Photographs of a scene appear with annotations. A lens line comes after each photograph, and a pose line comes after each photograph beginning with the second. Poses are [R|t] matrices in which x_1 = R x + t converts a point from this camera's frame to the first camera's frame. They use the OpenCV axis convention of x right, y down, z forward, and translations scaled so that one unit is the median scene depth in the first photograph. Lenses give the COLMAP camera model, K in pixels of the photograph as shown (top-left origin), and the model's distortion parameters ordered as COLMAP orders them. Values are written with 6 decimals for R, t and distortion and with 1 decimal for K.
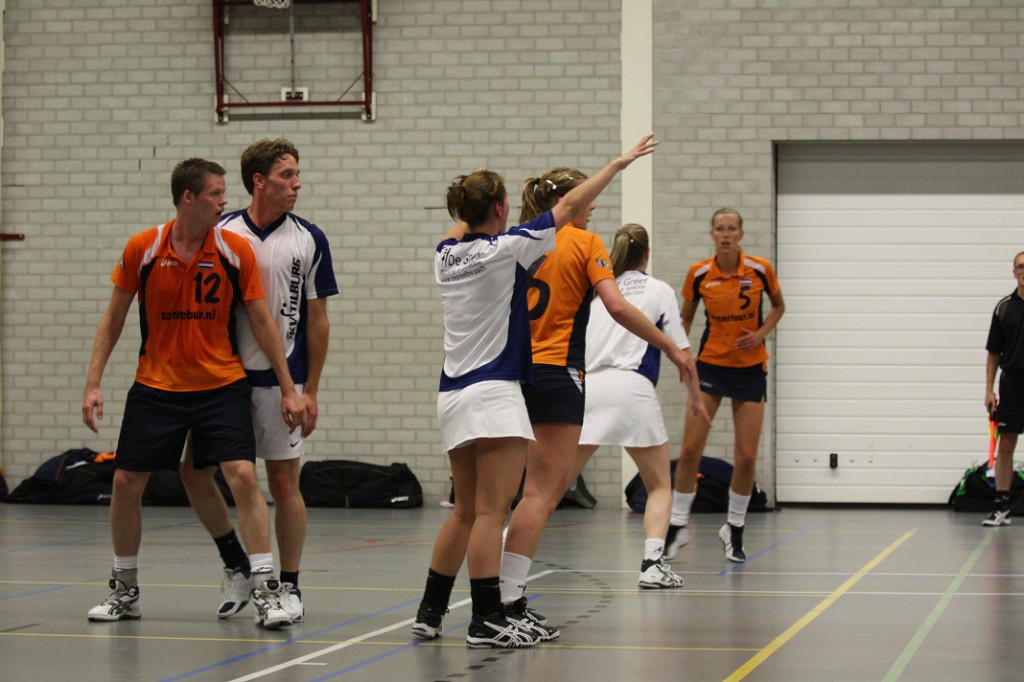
lens RADIAL K [[3381.8, 0, 508.2], [0, 3381.8, 343.6], [0, 0, 1]] dist [-0.321869, 0.000000]
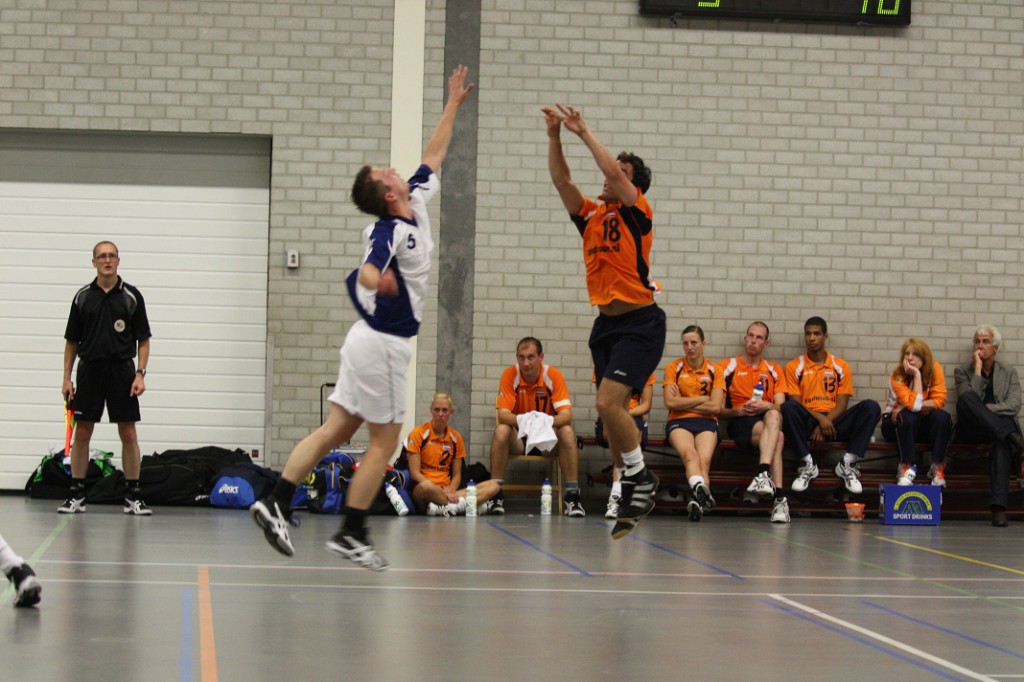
lens RADIAL K [[3381.8, 0, 506.7], [0, 3381.8, 344.7], [0, 0, 1]] dist [-0.321869, 0.000000]
pose [[0.963630, 0.024104, 0.266151, -0.191360], [-0.025144, 0.999684, 0.000500, -0.000307], [-0.266055, -0.007174, 0.963931, 0.032122]]
